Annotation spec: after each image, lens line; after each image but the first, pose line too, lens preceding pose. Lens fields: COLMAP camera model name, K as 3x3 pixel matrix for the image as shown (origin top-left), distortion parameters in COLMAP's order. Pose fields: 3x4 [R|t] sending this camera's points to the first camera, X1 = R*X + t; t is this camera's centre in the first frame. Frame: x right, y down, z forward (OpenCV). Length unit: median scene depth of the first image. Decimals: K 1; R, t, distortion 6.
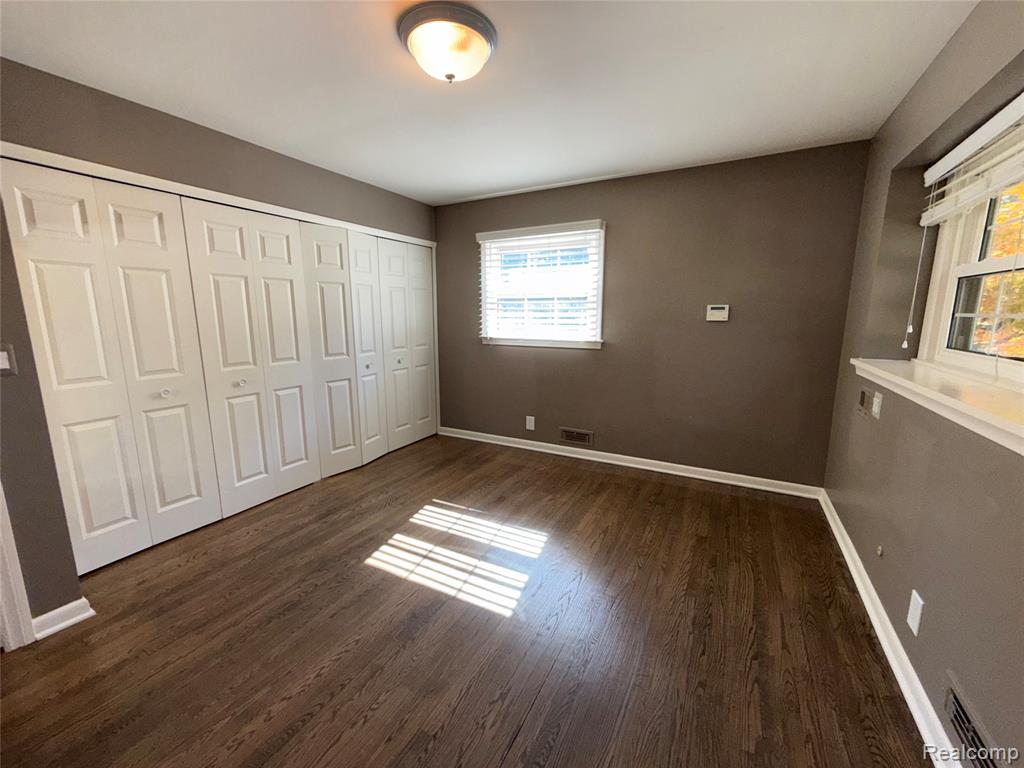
lens RADIAL K [[412.6, 0, 512.0], [0, 412.6, 384.0], [0, 0, 1]] dist [0.001080, 0.000153]
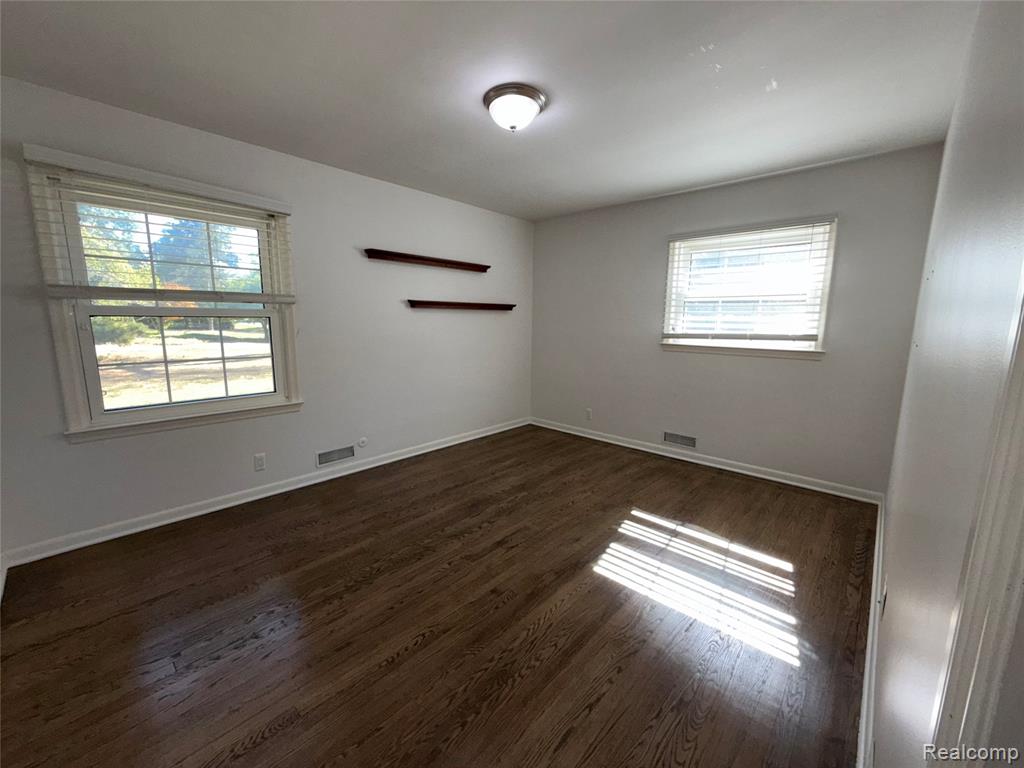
lens RADIAL K [[412.6, 0, 512.0], [0, 412.6, 384.0], [0, 0, 1]] dist [0.001080, 0.000153]
pose [[0.971564, 0.053634, -0.230624, -0.265650], [-0.057031, 0.998340, -0.008083, 0.014243], [0.229808, 0.021006, 0.973009, 0.009937]]
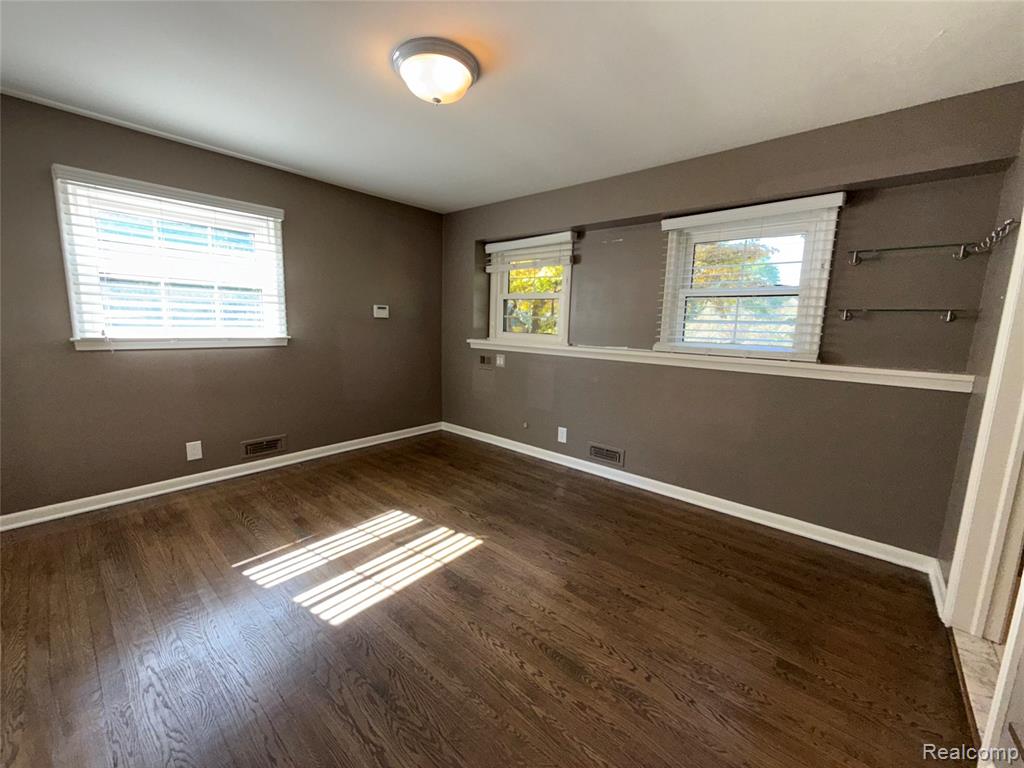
lens RADIAL K [[412.6, 0, 512.0], [0, 412.6, 384.0], [0, 0, 1]] dist [0.001080, 0.000153]
pose [[0.208891, -0.141426, 0.967659, -0.757531], [0.140405, 0.983574, 0.113442, -0.039969], [-0.967807, 0.112167, 0.225317, 0.358570]]
